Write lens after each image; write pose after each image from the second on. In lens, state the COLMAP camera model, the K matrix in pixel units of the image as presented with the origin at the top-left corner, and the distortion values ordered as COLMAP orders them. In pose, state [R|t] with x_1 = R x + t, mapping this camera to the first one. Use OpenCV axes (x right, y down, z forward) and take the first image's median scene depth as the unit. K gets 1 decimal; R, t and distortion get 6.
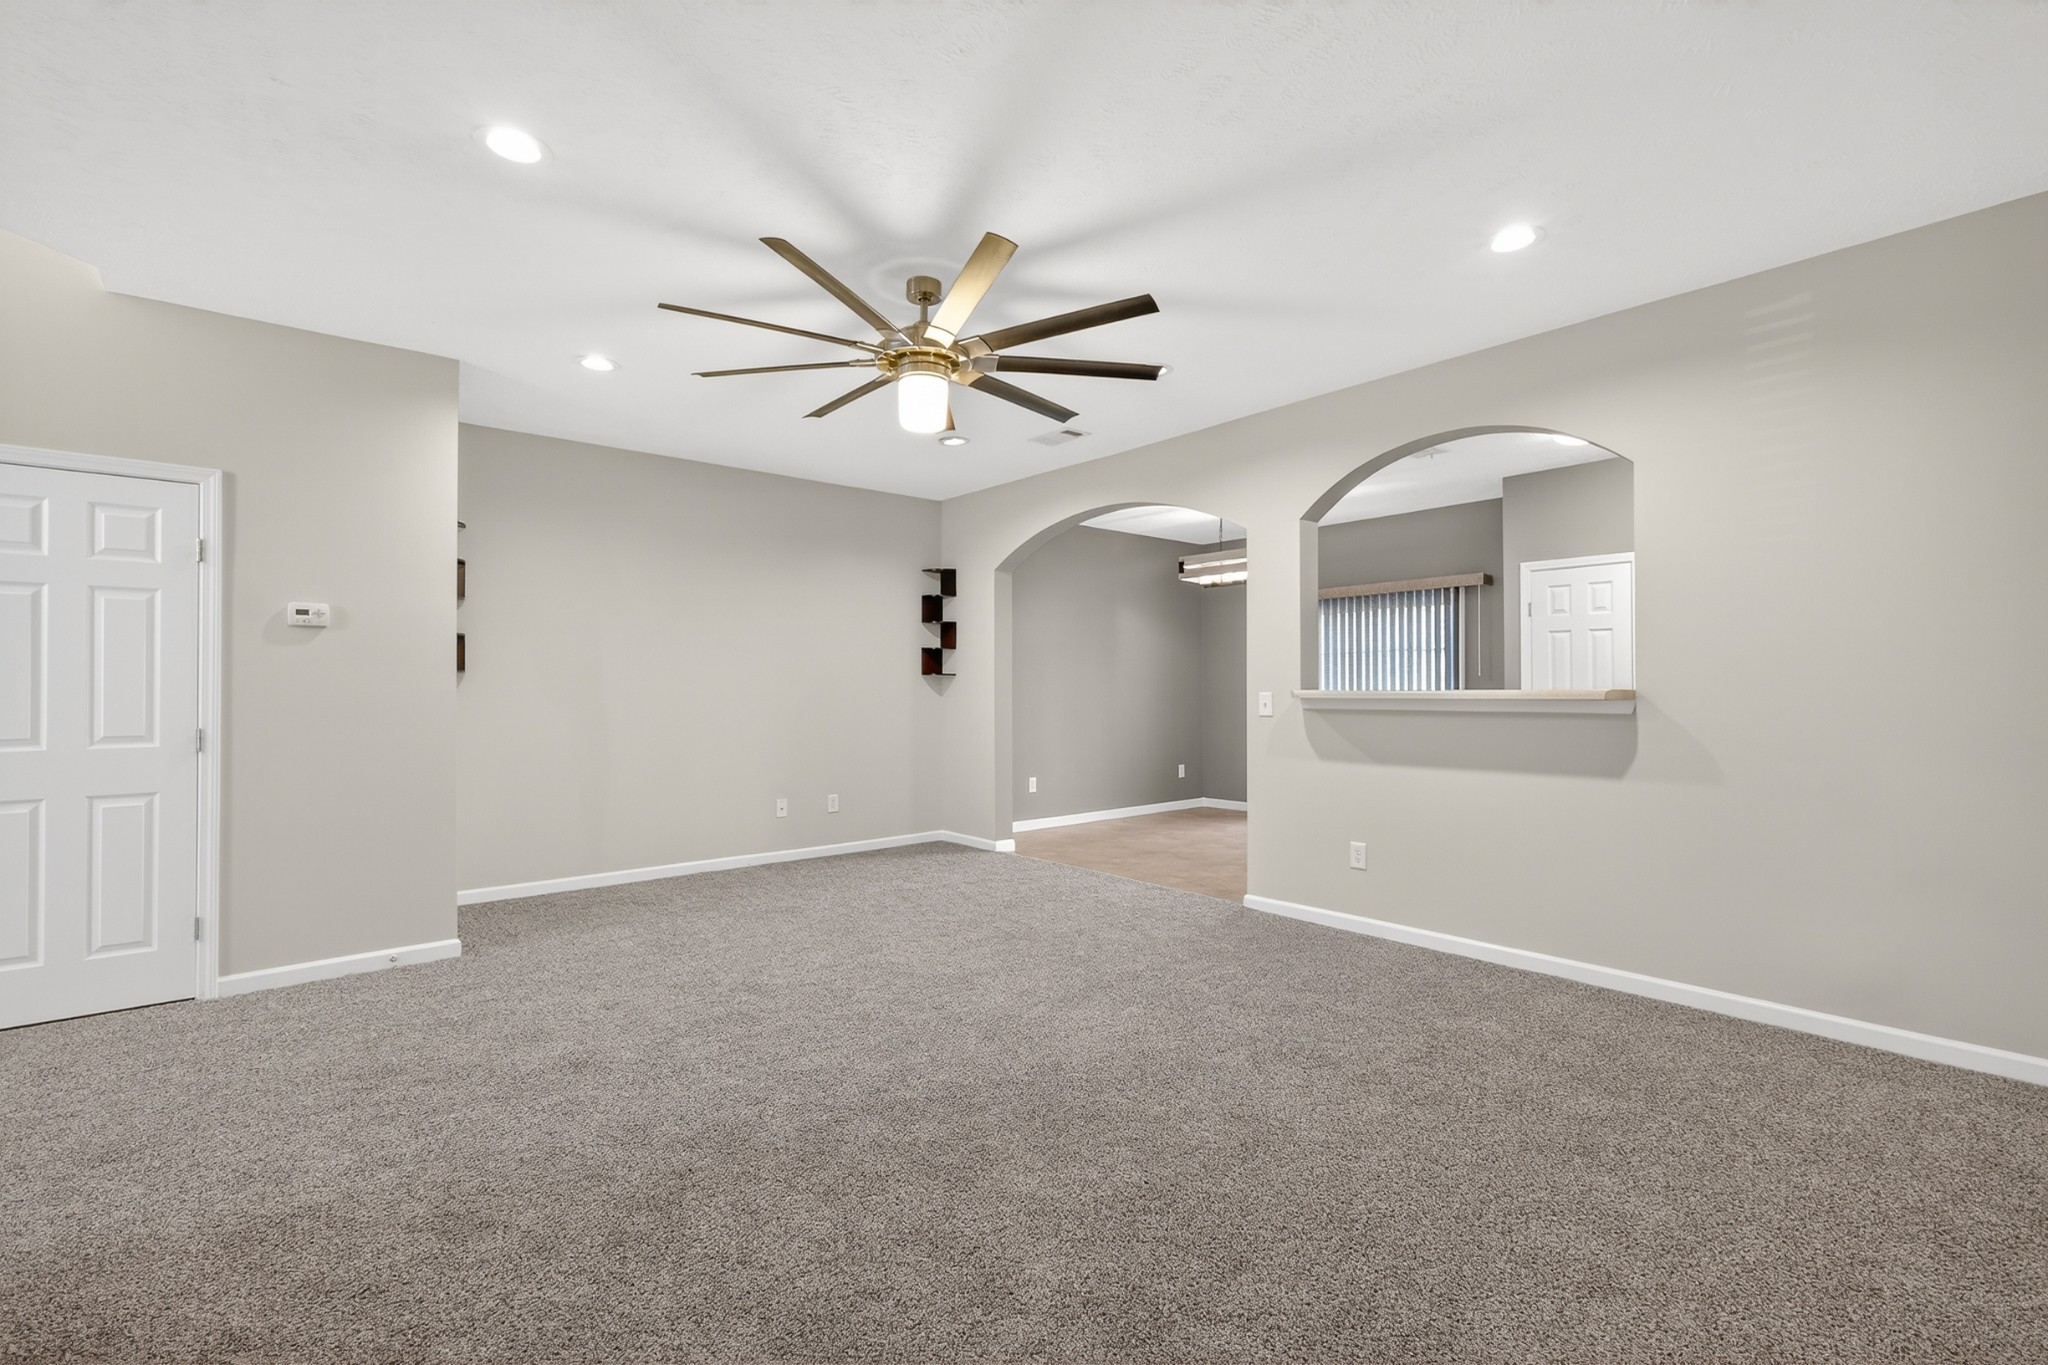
lens RADIAL K [[877.6, 0, 1024.0], [0, 877.6, 682.5], [0, 0, 1]] dist [-0.000840, -0.001175]
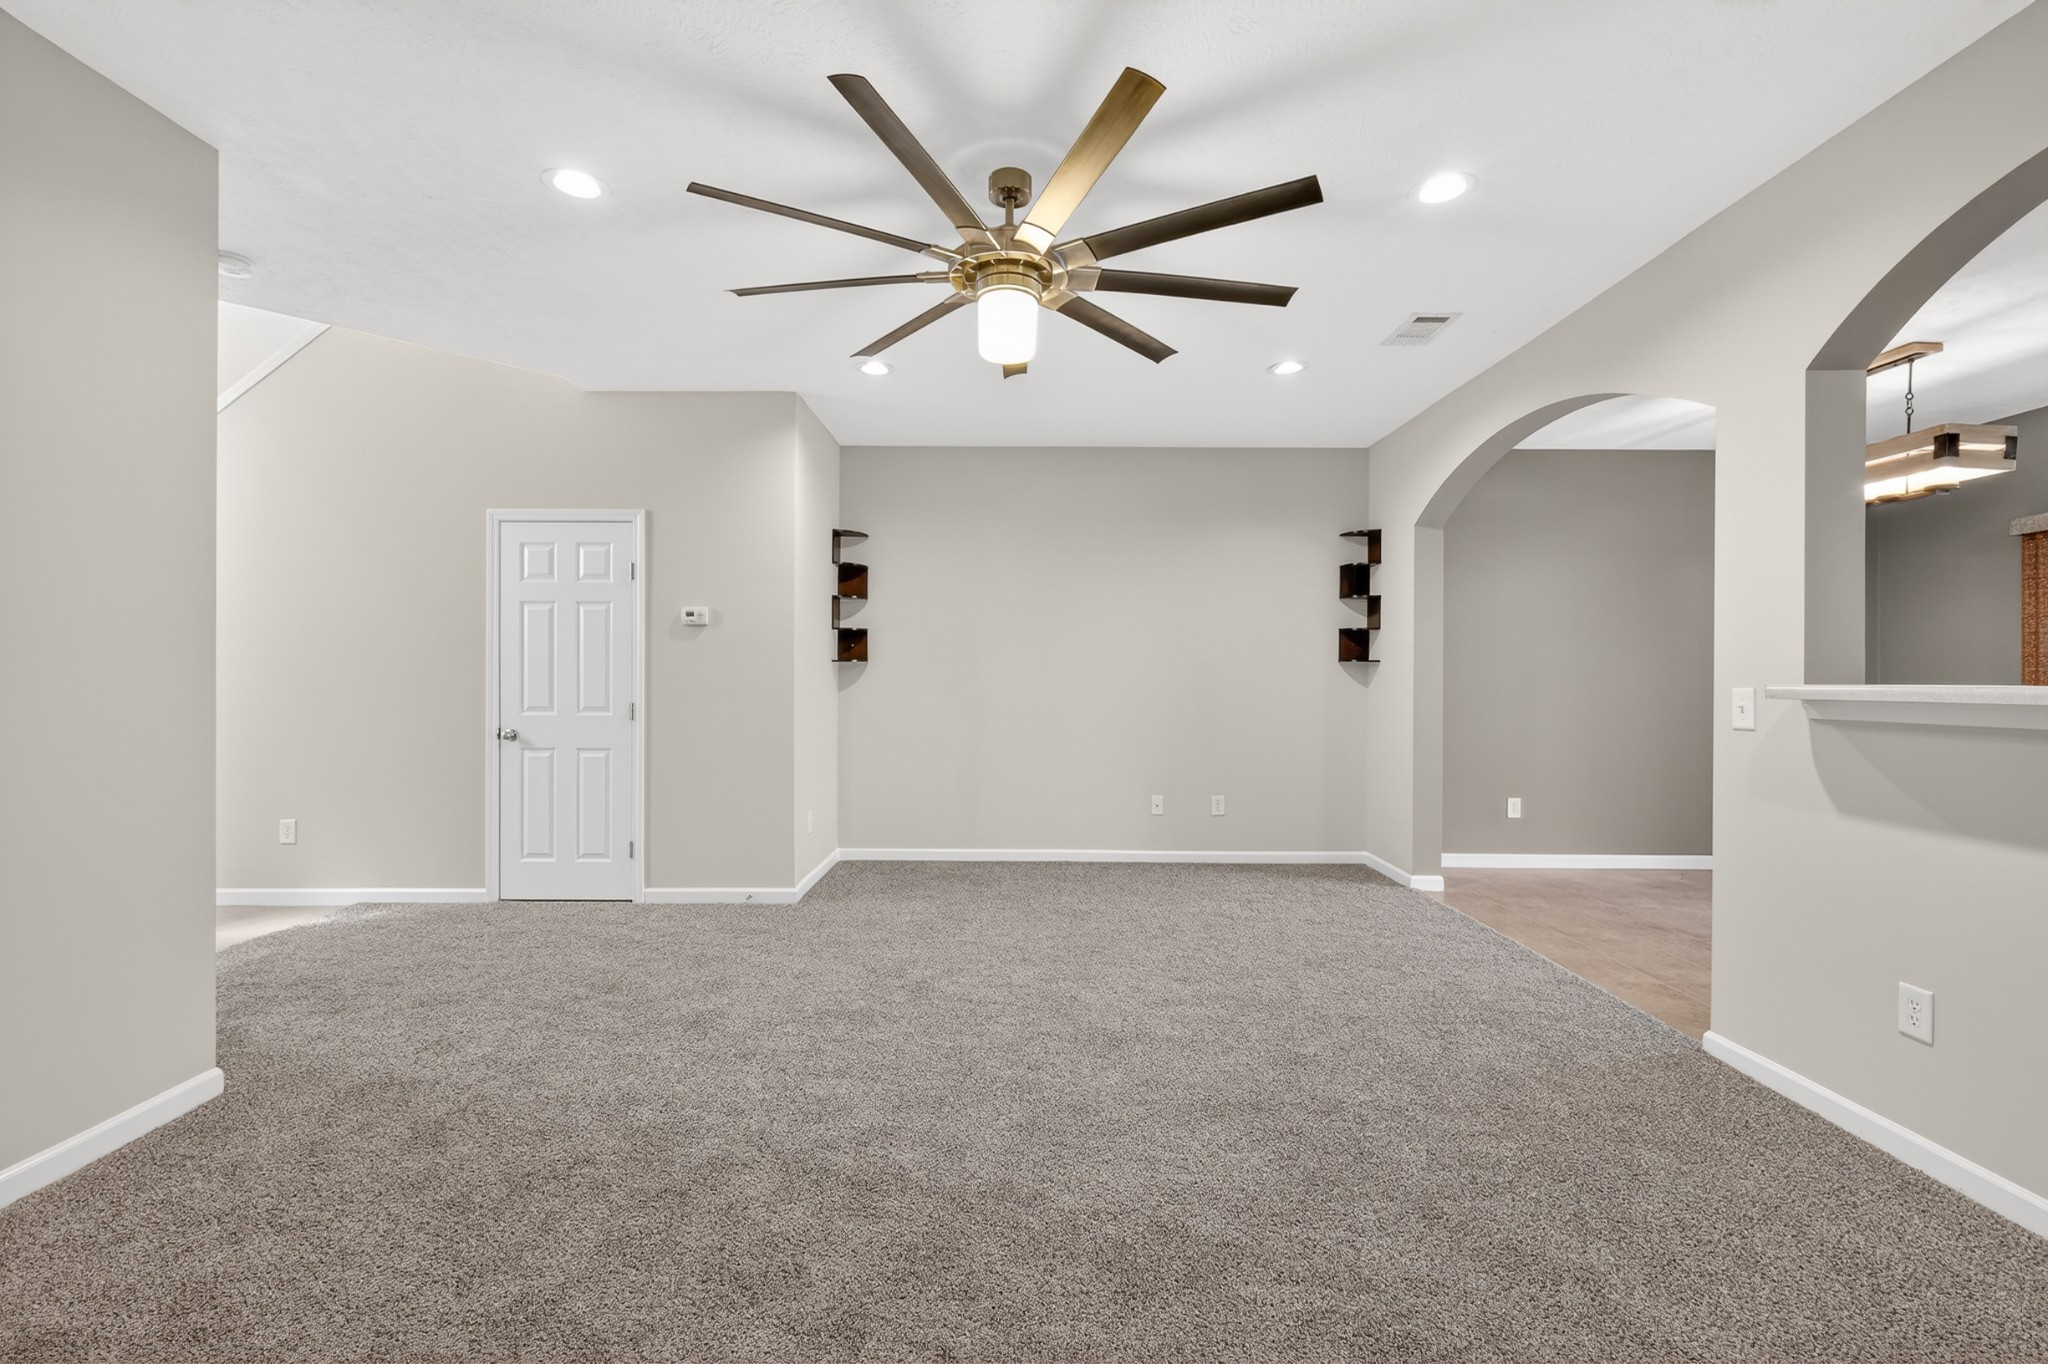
lens RADIAL K [[877.6, 0, 1024.0], [0, 877.6, 682.0], [0, 0, 1]] dist [-0.000840, -0.001175]
pose [[0.760767, 0.009732, -0.648952, 0.371433], [-0.001736, 0.999915, 0.012959, 0.001276], [0.649023, -0.008732, 0.760719, 0.334810]]
